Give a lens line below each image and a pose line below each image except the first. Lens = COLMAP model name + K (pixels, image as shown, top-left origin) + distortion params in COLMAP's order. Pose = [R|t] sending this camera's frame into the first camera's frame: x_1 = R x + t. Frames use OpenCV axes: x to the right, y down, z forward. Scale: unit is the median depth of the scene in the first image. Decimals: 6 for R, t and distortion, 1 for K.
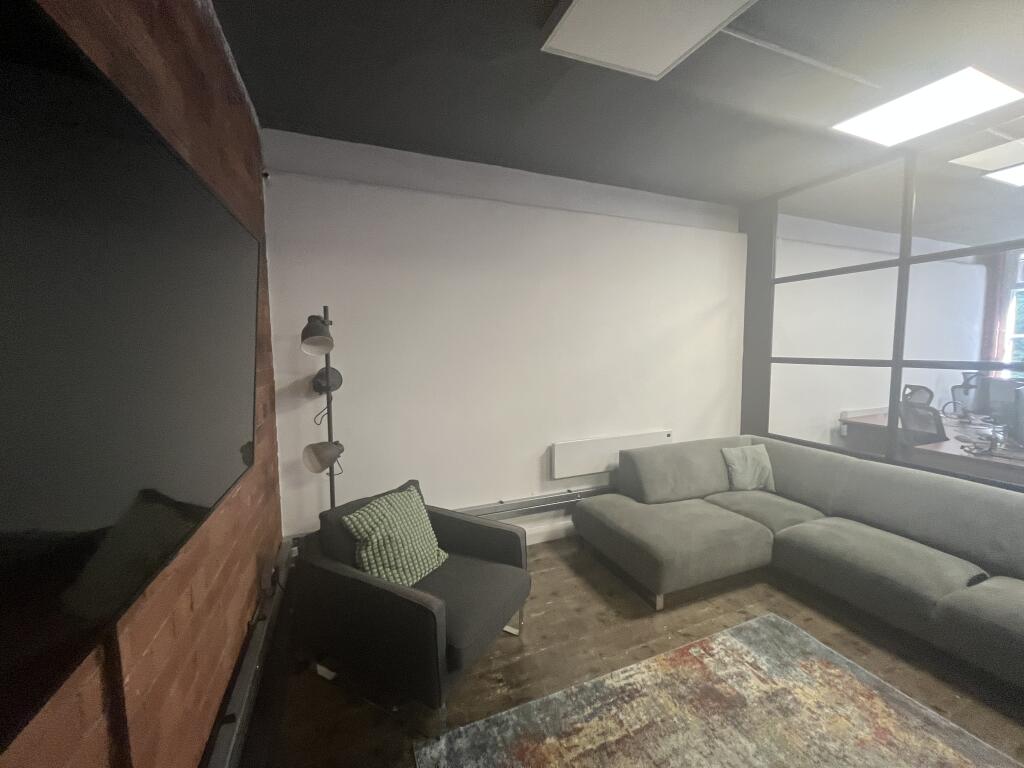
lens RADIAL K [[417.3, 0, 512.6], [0, 417.3, 382.5], [0, 0, 1]] dist [-0.009592, -0.000219]
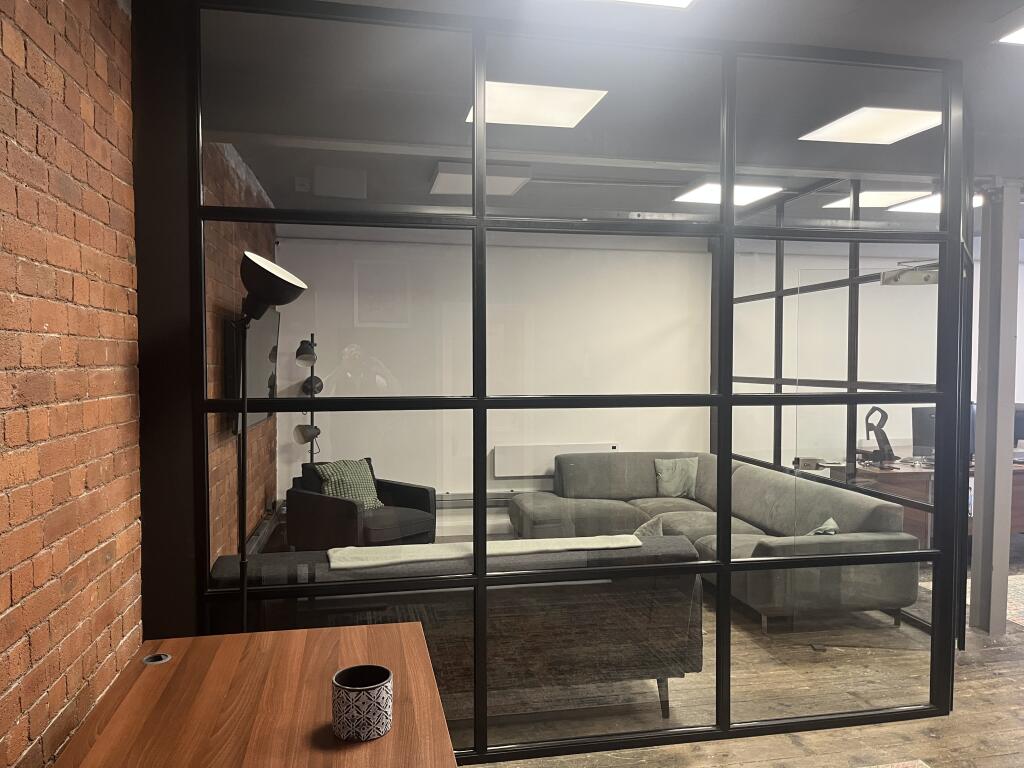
lens RADIAL K [[766.6, 0, 514.5], [0, 766.6, 389.5], [0, 0, 1]] dist [0.036217, -0.055098]
pose [[0.981982, 0.016734, -0.188231, 0.717697], [-0.027075, 0.998254, -0.052502, 0.128365], [0.187023, 0.056652, 0.980721, -1.421685]]
